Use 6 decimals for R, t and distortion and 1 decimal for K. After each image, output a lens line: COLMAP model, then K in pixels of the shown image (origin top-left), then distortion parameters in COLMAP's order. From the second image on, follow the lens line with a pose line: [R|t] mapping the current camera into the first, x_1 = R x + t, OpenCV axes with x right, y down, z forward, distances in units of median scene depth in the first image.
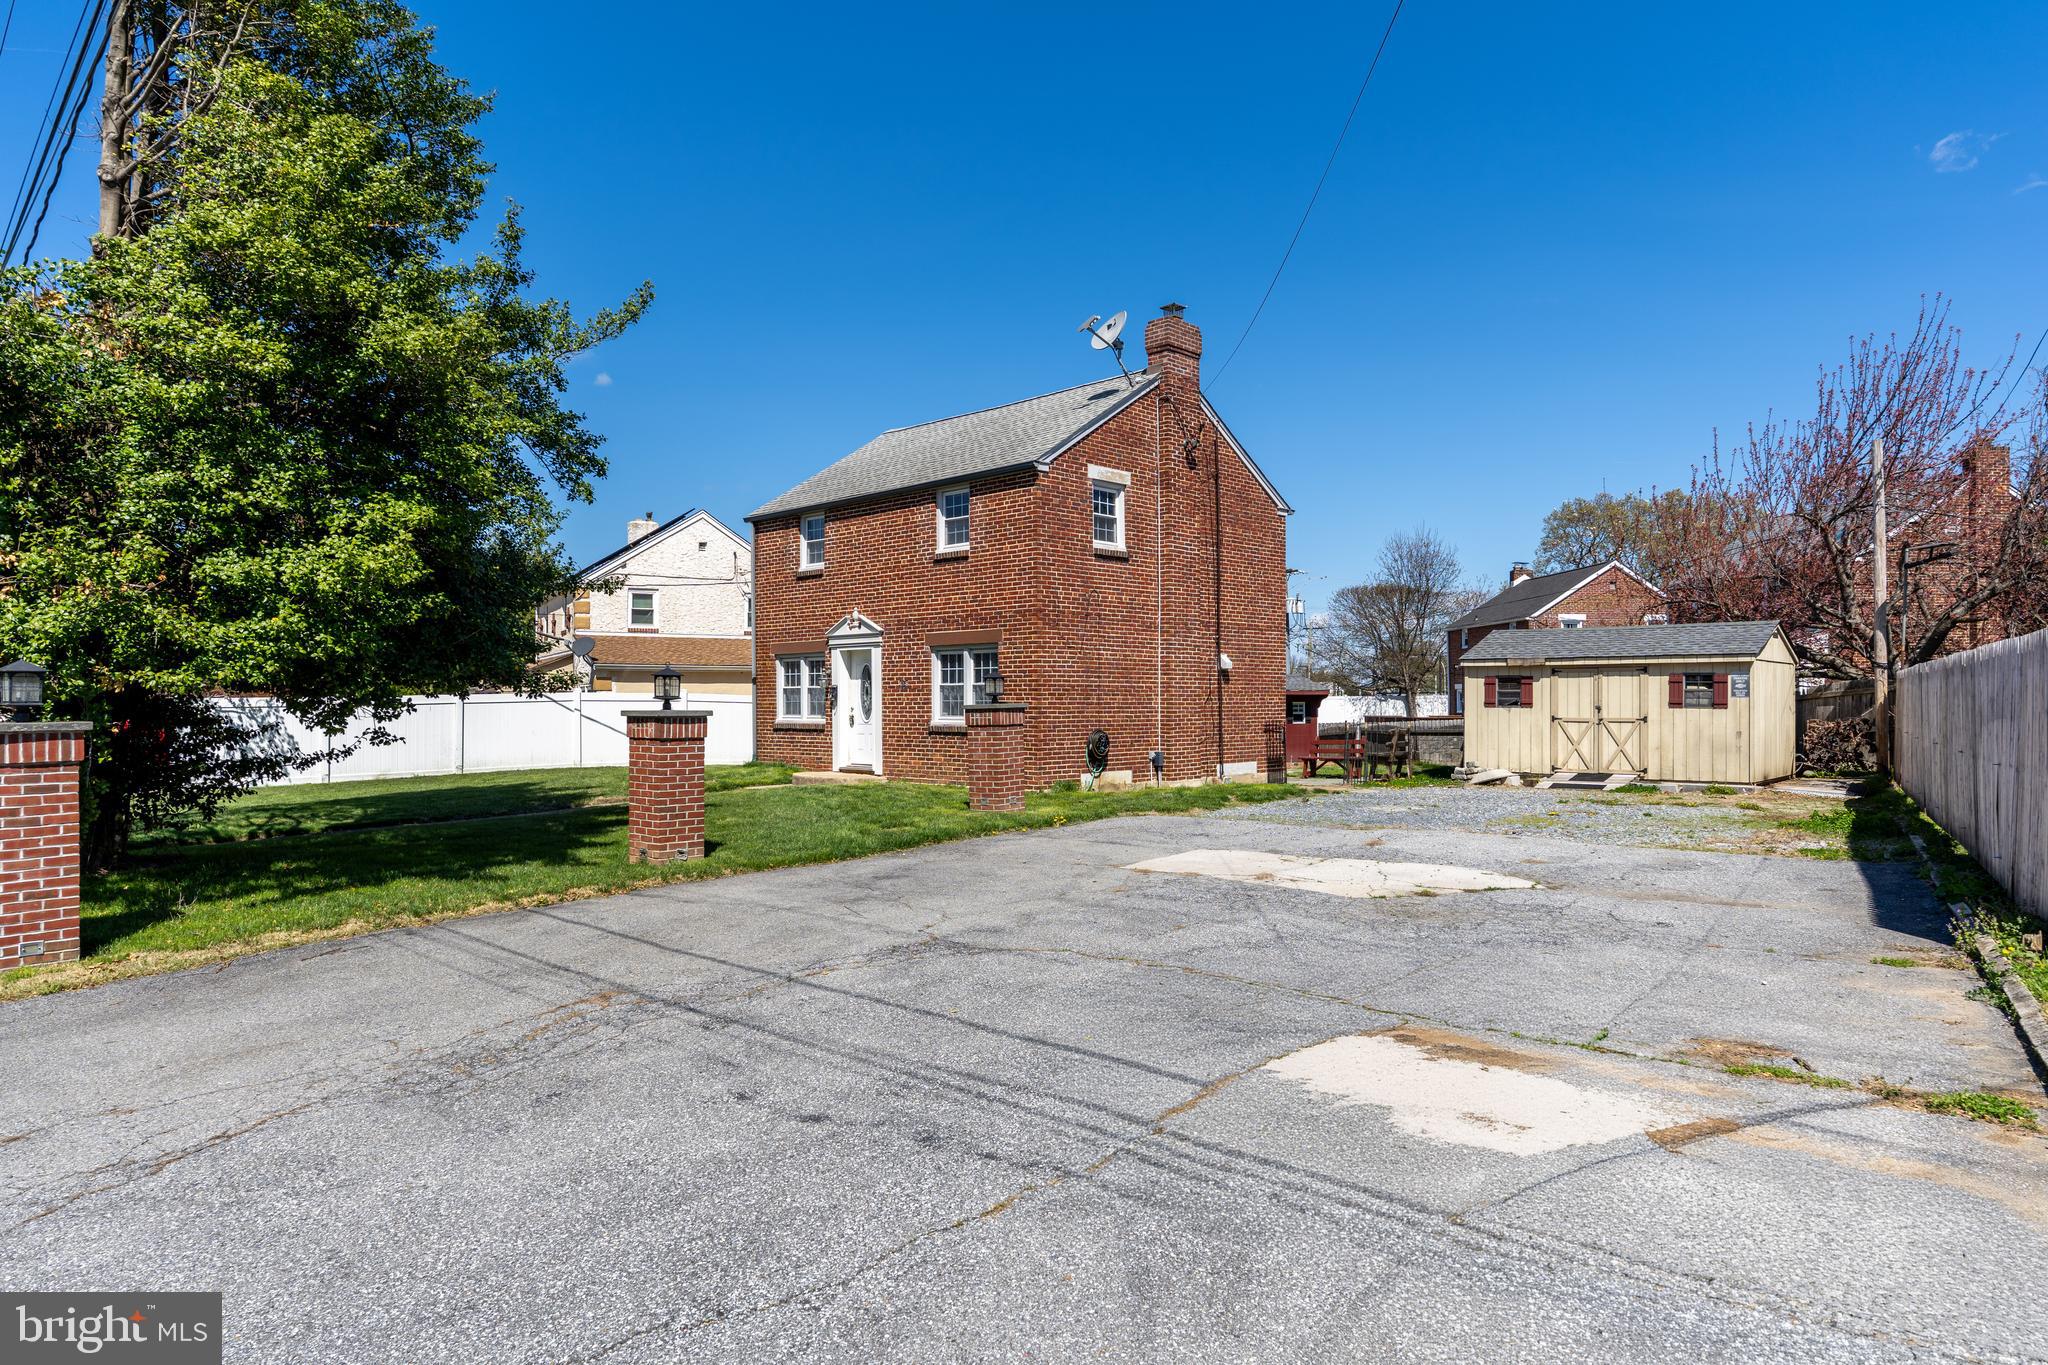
lens RADIAL K [[1148.8, 0, 1021.2], [0, 1148.8, 708.9], [0, 0, 1]] dist [0.000445, 0.000087]
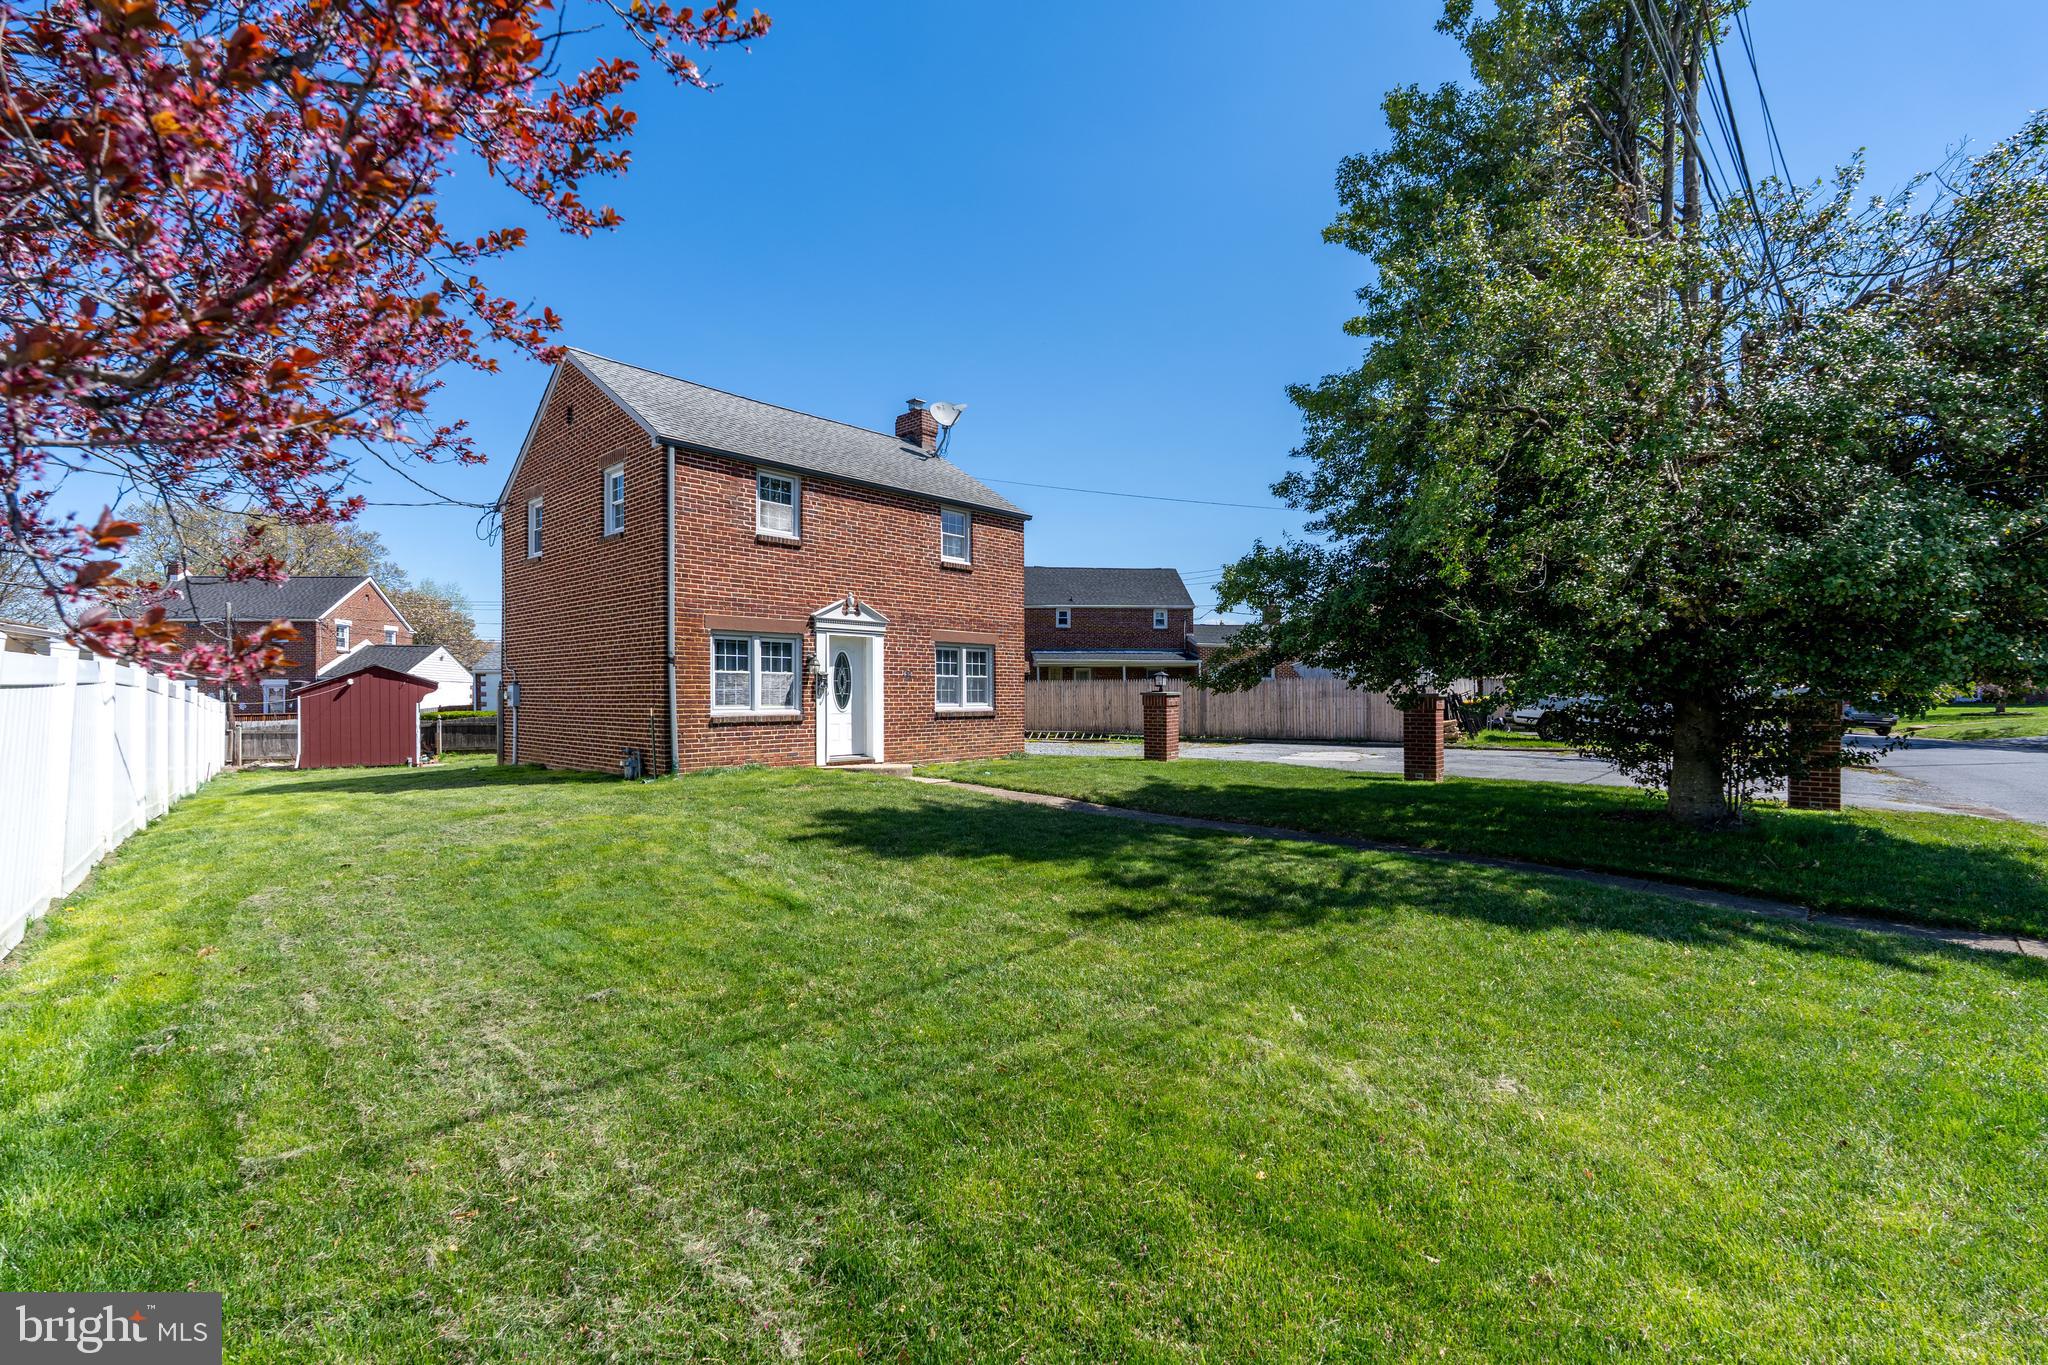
lens RADIAL K [[936.2, 0, 1028.3], [0, 936.2, 696.8], [0, 0, 1]] dist [-0.000088, 0.000056]
pose [[-0.032095, 0.000166, 0.999485, -1.147043], [0.004490, 0.999990, -0.000021, -0.000073], [-0.999475, 0.004487, -0.032096, 1.077161]]
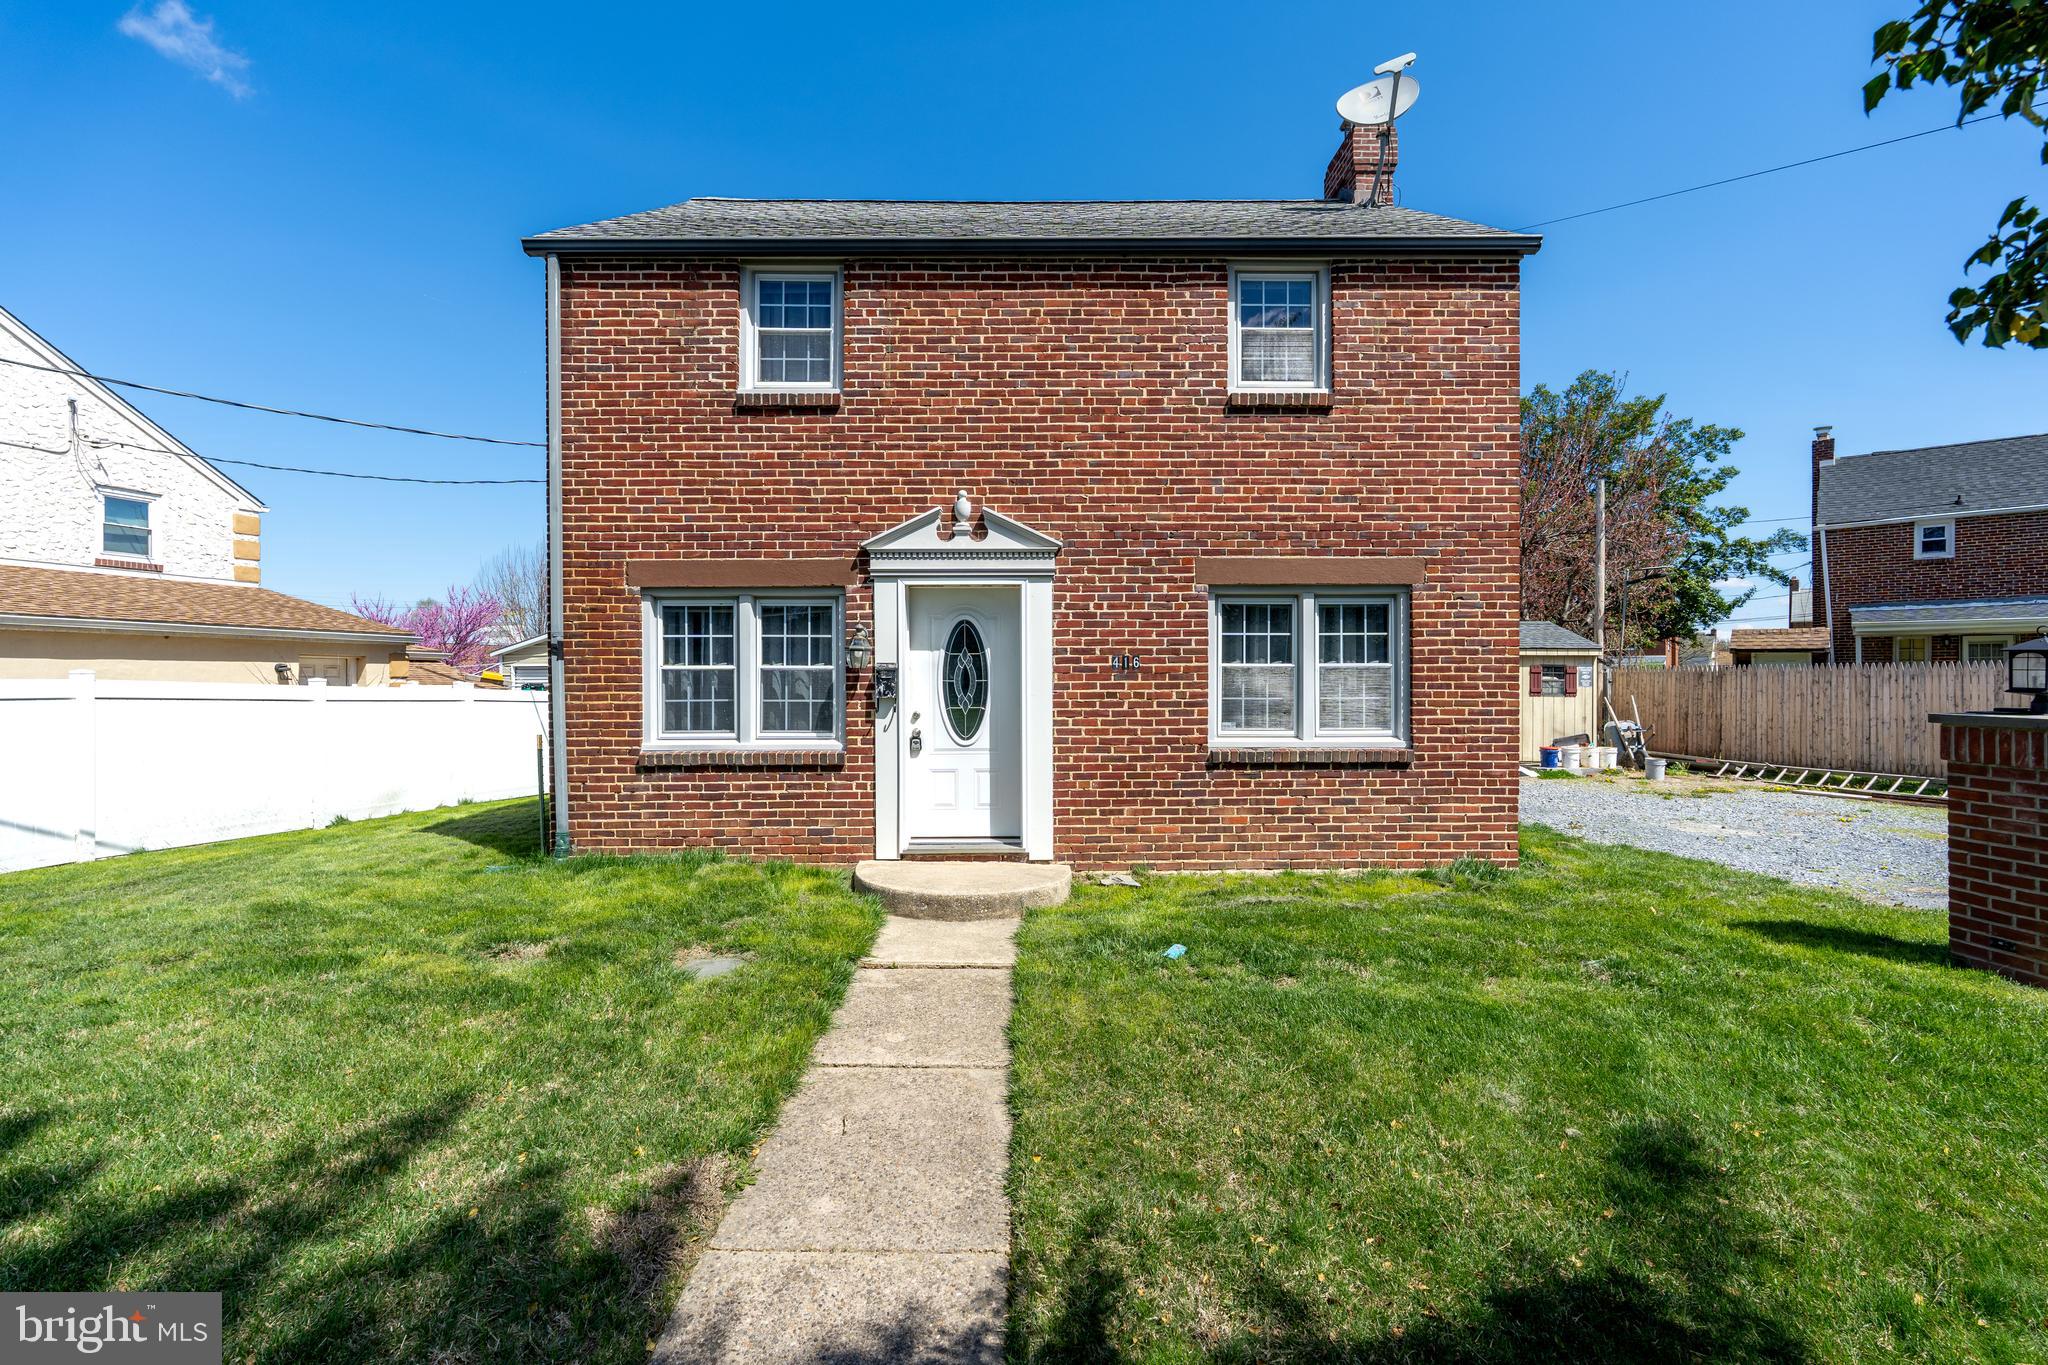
lens RADIAL K [[982.4, 0, 886.5], [0, 982.4, 693.2], [0, 0, 1]] dist [-0.011229, -0.000175]
pose [[0.724616, -0.005147, 0.689133, -0.527270], [0.004362, 0.999986, 0.002883, -0.012925], [-0.689139, 0.000917, 0.724629, 0.914129]]
